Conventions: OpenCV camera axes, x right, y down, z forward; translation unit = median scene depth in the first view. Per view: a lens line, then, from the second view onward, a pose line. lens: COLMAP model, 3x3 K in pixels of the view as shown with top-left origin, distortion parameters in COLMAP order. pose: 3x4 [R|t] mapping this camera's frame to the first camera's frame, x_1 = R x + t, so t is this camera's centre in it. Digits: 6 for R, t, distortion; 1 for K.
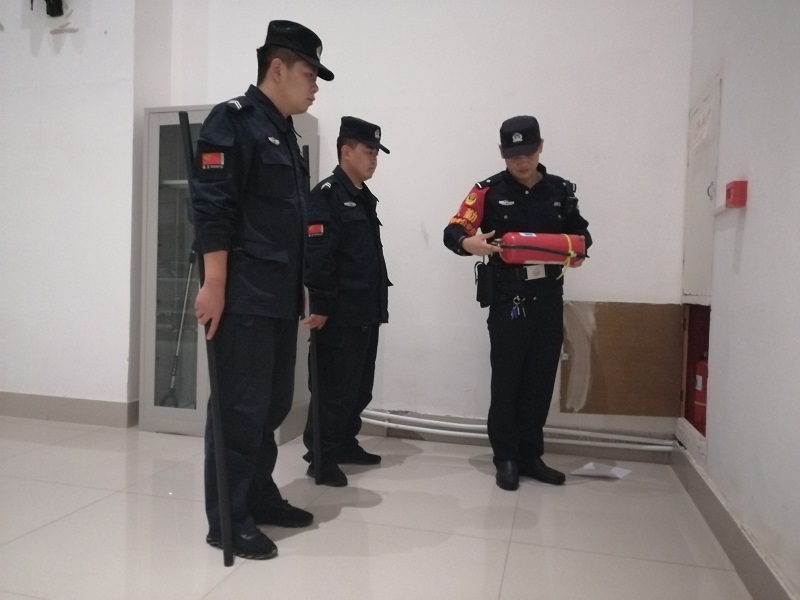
lens RADIAL K [[505.7, 0, 400.0], [0, 505.7, 300.0], [0, 0, 1]] dist [-0.002022, -0.001592]
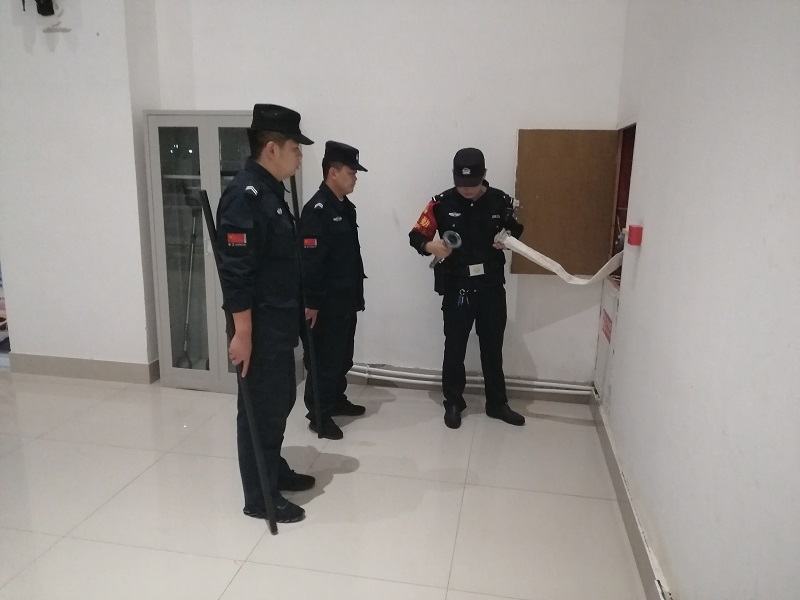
lens RADIAL K [[505.7, 0, 400.0], [0, 505.7, 300.0], [0, 0, 1]] dist [-0.002022, -0.001592]
pose [[0.999263, -0.021744, 0.031640, 0.021533], [0.016653, 0.988072, 0.153090, -0.138363], [-0.034592, -0.152450, 0.987706, -0.204239]]
